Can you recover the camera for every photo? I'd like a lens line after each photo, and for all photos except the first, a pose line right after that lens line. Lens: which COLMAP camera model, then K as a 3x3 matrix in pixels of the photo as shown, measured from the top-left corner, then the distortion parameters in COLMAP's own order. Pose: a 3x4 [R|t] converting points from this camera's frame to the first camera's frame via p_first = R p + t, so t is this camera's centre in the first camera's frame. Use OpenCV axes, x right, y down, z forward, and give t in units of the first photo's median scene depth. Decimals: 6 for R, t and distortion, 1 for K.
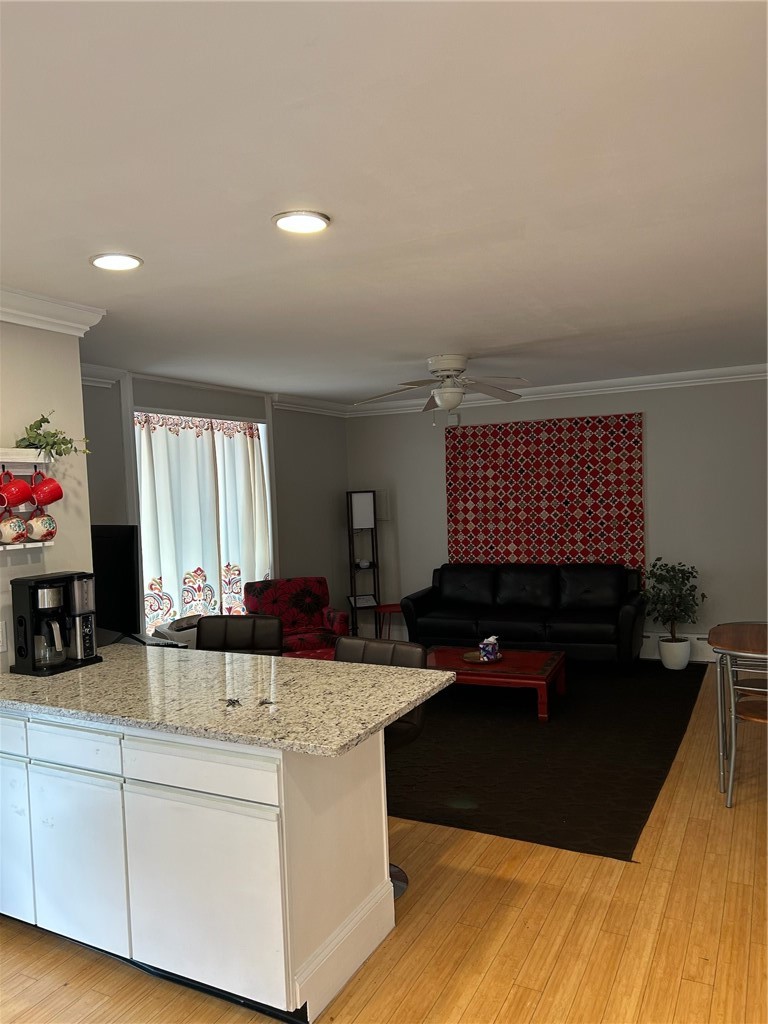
lens RADIAL K [[747.9, 0, 375.1], [0, 747.9, 515.9], [0, 0, 1]] dist [0.062273, -0.007014]
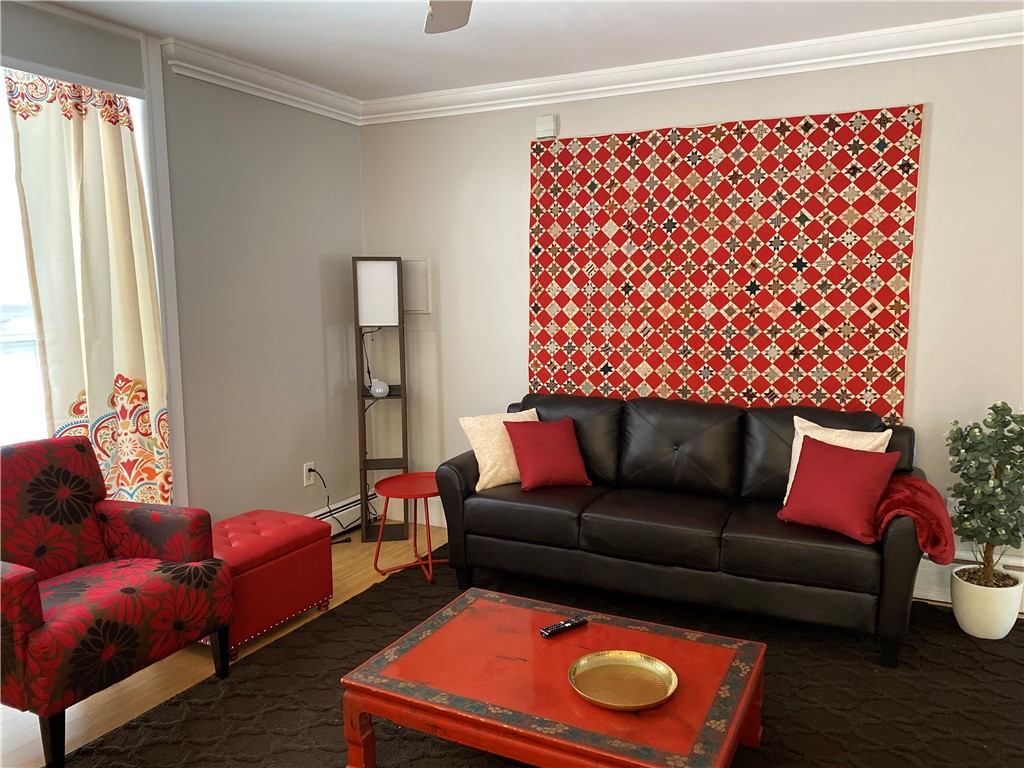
lens RADIAL K [[774.1, 0, 511.7], [0, 774.1, 386.2], [0, 0, 1]] dist [0.064818, -0.095689]
pose [[0.999392, 0.032526, 0.012553, 0.082507], [-0.033490, 0.995708, 0.086279, 0.008956], [-0.009693, -0.086647, 0.996192, 0.451967]]
